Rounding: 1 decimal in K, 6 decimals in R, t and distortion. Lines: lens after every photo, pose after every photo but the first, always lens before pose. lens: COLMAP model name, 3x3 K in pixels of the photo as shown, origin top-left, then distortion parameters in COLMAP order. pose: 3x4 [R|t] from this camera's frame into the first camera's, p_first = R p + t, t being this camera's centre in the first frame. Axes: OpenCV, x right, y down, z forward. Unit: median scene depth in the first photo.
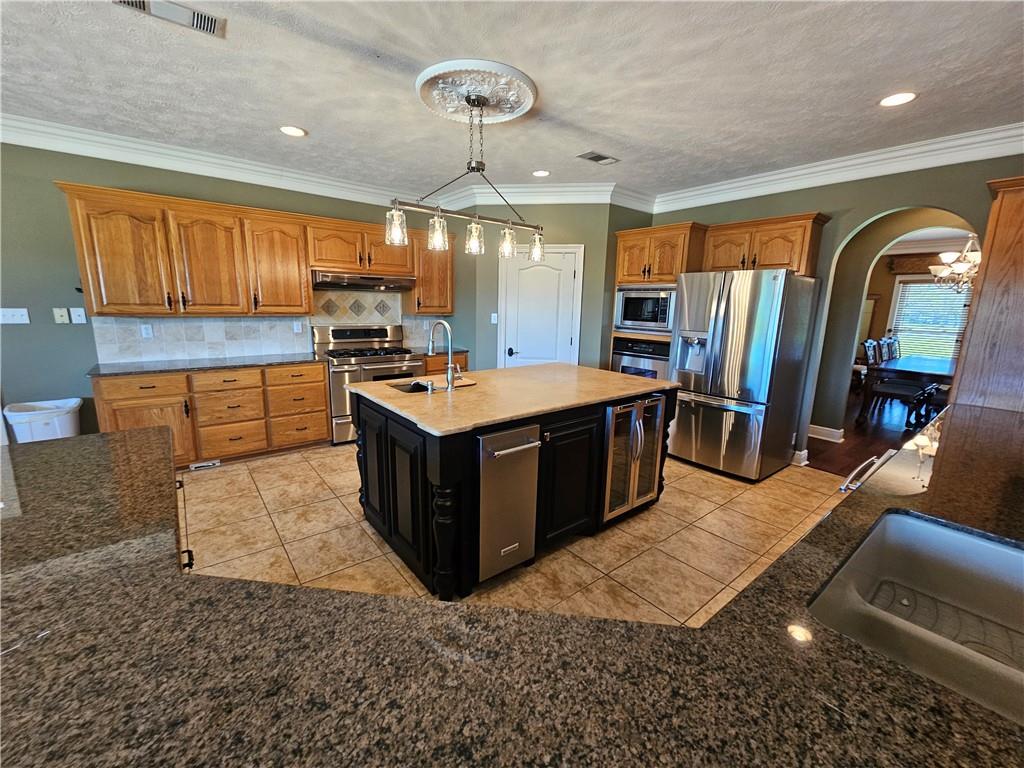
lens RADIAL K [[418.6, 0, 505.7], [0, 418.6, 384.2], [0, 0, 1]] dist [-0.000540, -0.000428]
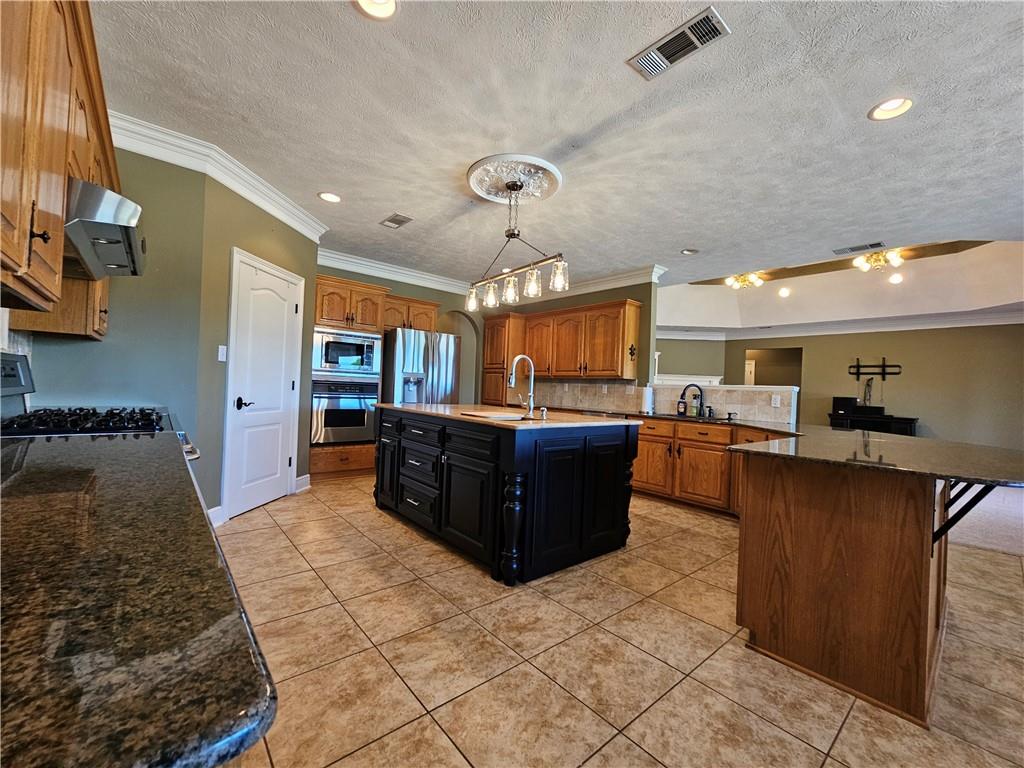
lens RADIAL K [[418.6, 0, 508.4], [0, 418.6, 384.8], [0, 0, 1]] dist [-0.000540, -0.000428]
pose [[-0.034800, -0.014352, 0.999291, -0.853540], [0.147177, 0.988921, 0.019329, -0.069244], [-0.988498, 0.147745, -0.032302, 0.728268]]
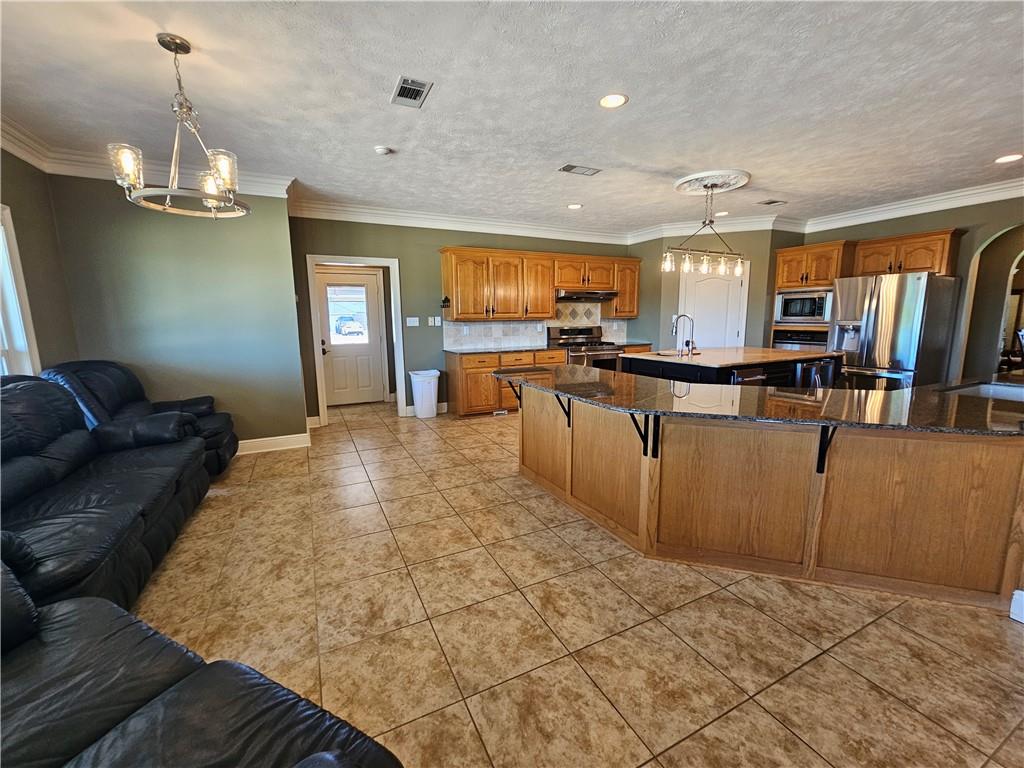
lens RADIAL K [[418.6, 0, 511.6], [0, 418.6, 381.1], [0, 0, 1]] dist [-0.000540, -0.000428]
pose [[0.977710, 0.000192, -0.209960, -0.321496], [-0.008922, 0.999134, -0.040633, 0.128781], [0.209770, 0.041600, 0.976865, -0.521040]]
